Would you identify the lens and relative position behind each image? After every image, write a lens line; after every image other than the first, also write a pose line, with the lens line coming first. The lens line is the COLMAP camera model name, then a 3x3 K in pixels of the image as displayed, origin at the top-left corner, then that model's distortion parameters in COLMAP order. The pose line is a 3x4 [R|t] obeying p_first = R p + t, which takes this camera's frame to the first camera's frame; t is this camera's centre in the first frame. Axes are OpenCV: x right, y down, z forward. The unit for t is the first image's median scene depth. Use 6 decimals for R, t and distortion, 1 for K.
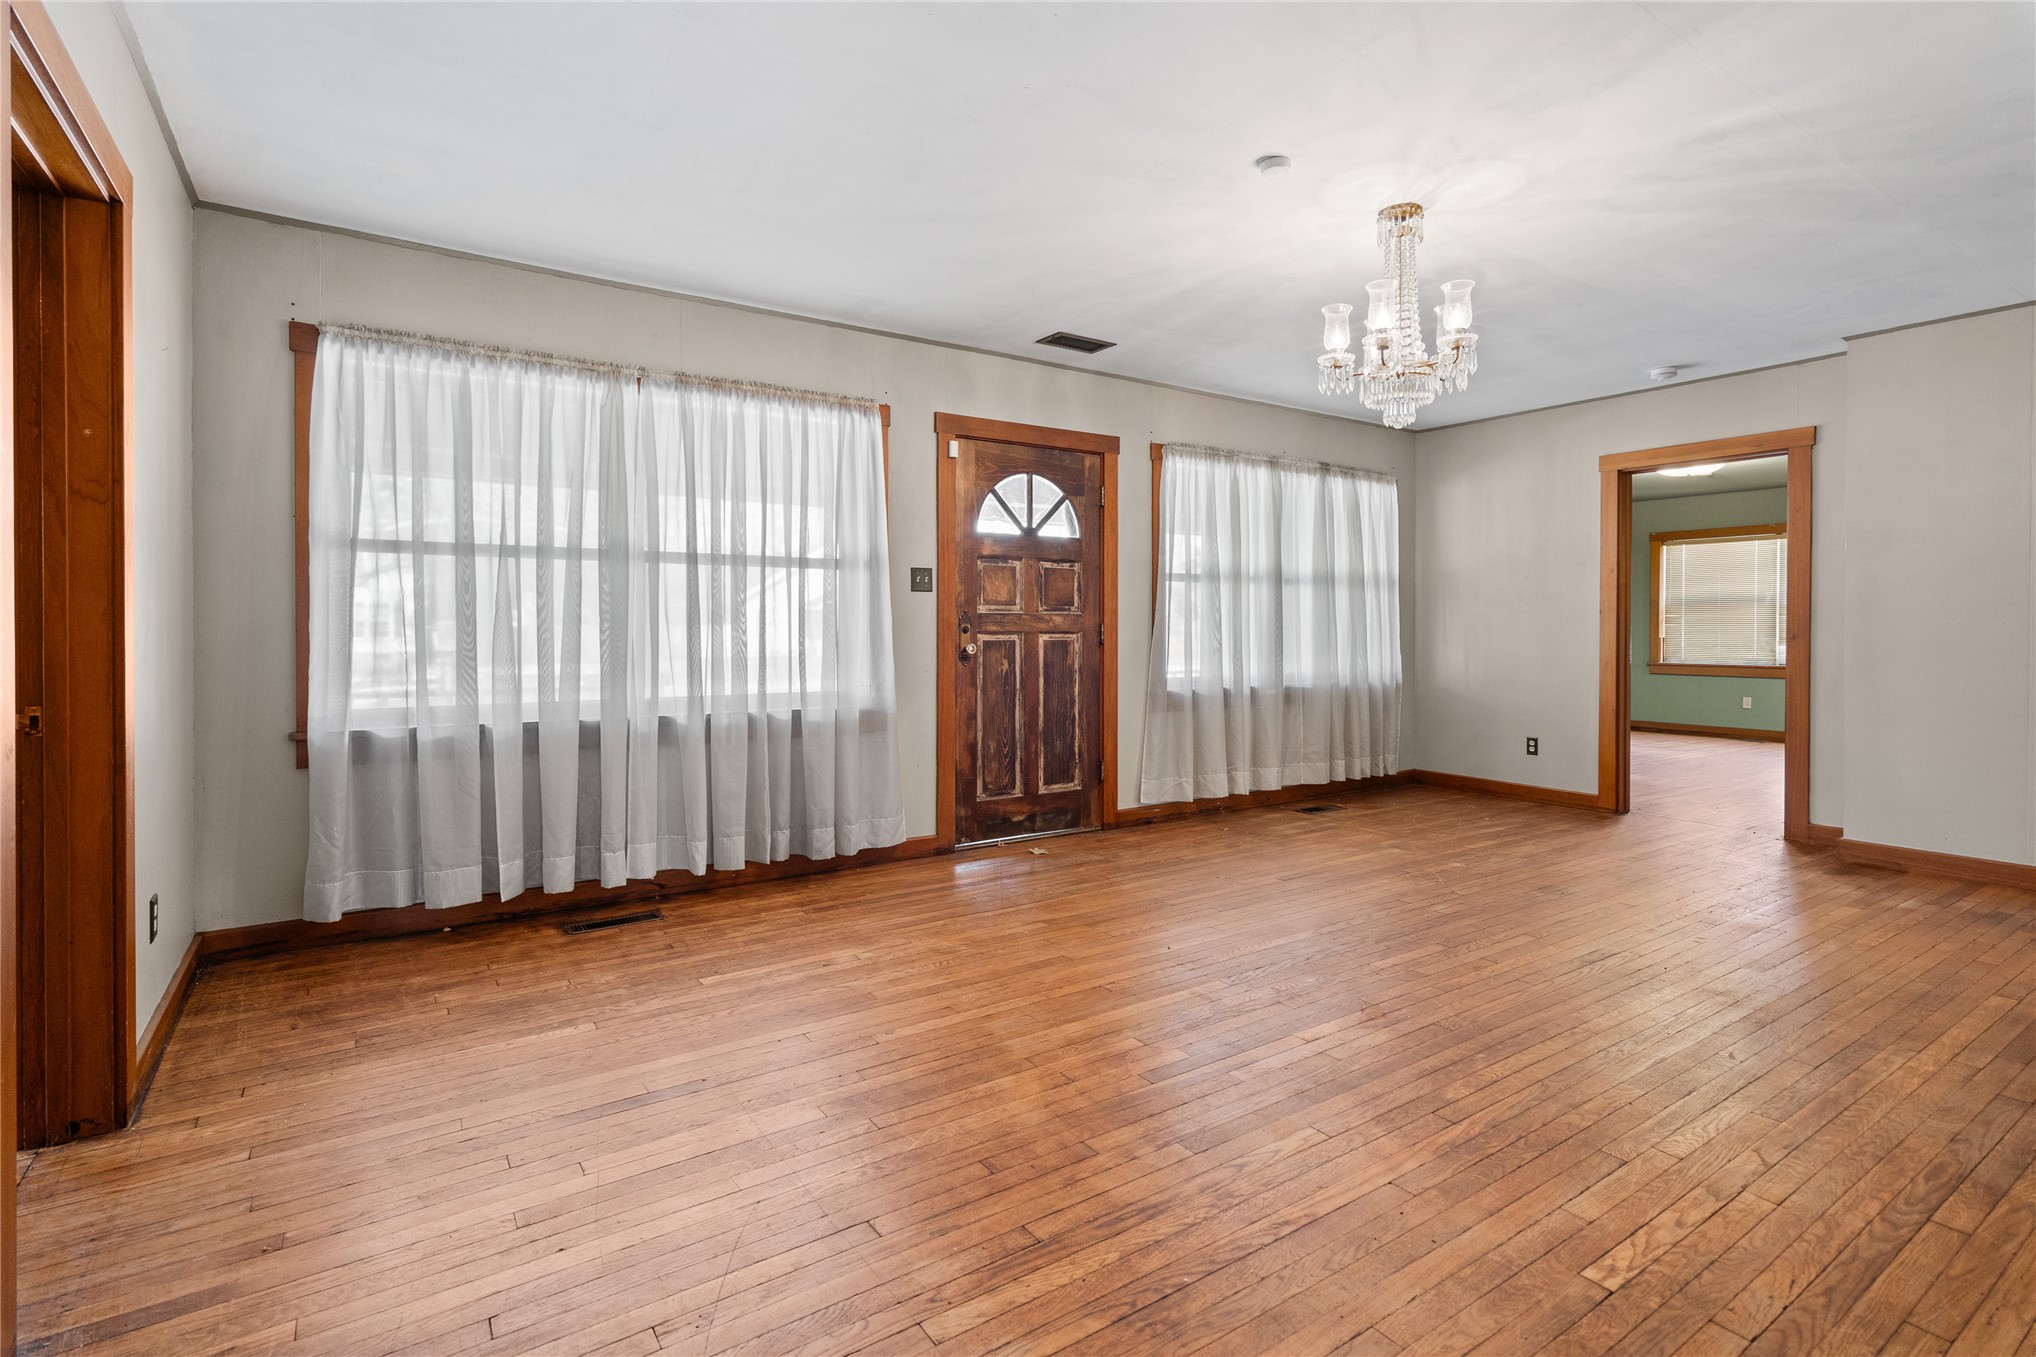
lens RADIAL K [[970.0, 0, 1017.9], [0, 970.0, 642.2], [0, 0, 1]] dist [-0.000422, 0.001243]
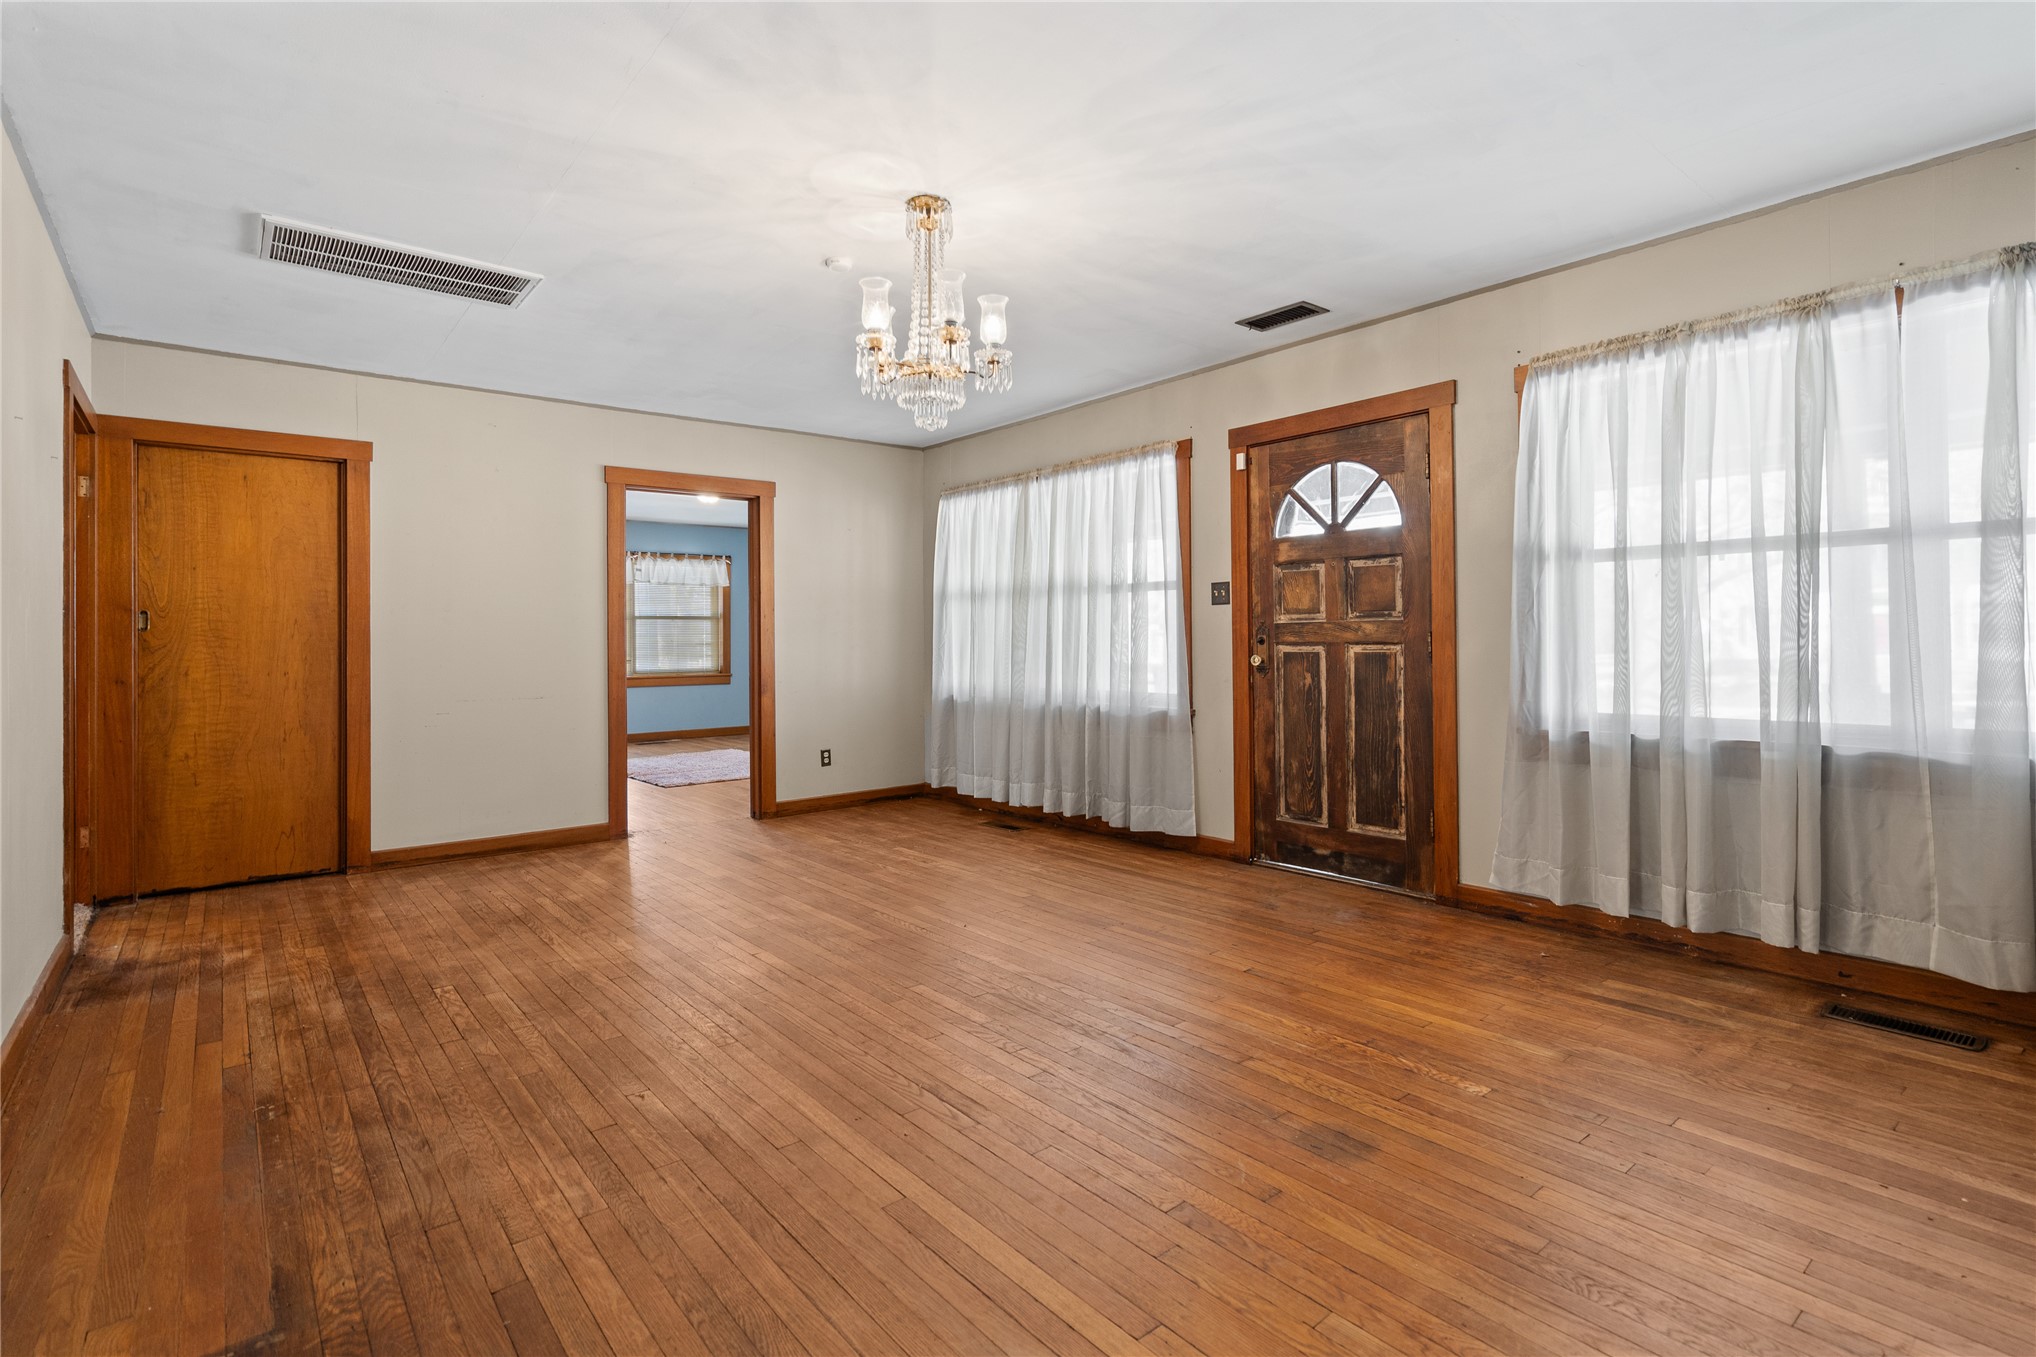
lens RADIAL K [[970.0, 0, 1024.9], [0, 970.0, 636.5], [0, 0, 1]] dist [-0.000422, 0.001243]
pose [[0.101353, -0.006890, -0.994827, 1.070560], [-0.005197, 0.999959, -0.007455, -0.010181], [0.994837, 0.005926, 0.101313, 0.794103]]
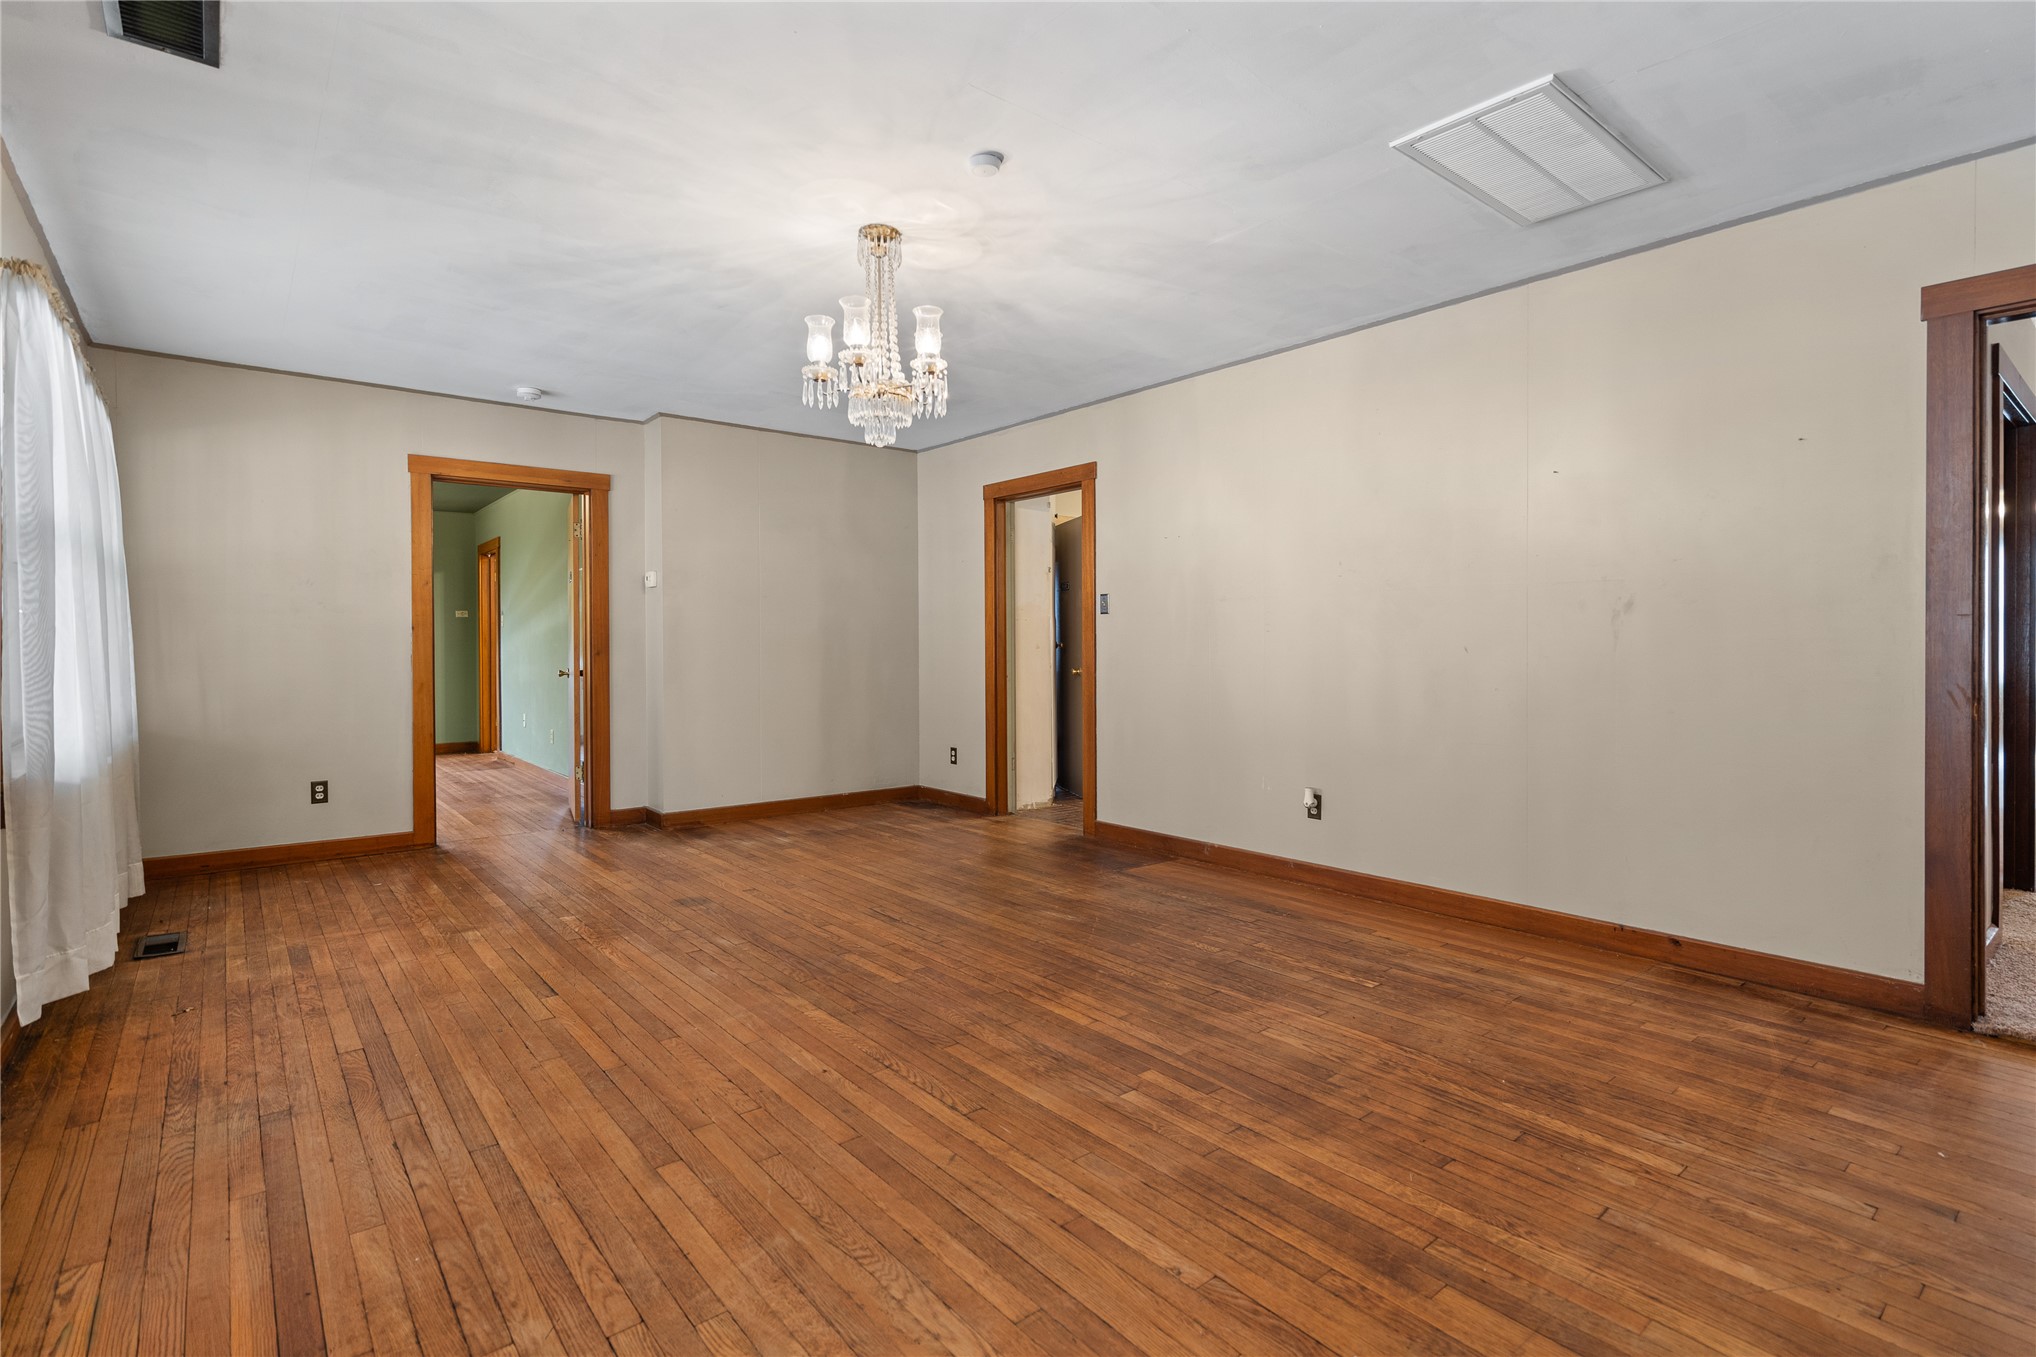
lens RADIAL K [[970.0, 0, 1016.2], [0, 970.0, 656.9], [0, 0, 1]] dist [-0.000422, 0.001243]
pose [[-0.094106, -0.012769, 0.995480, -0.500687], [0.017803, 0.999736, 0.014507, -0.010954], [-0.995403, 0.019087, -0.093854, 0.763949]]
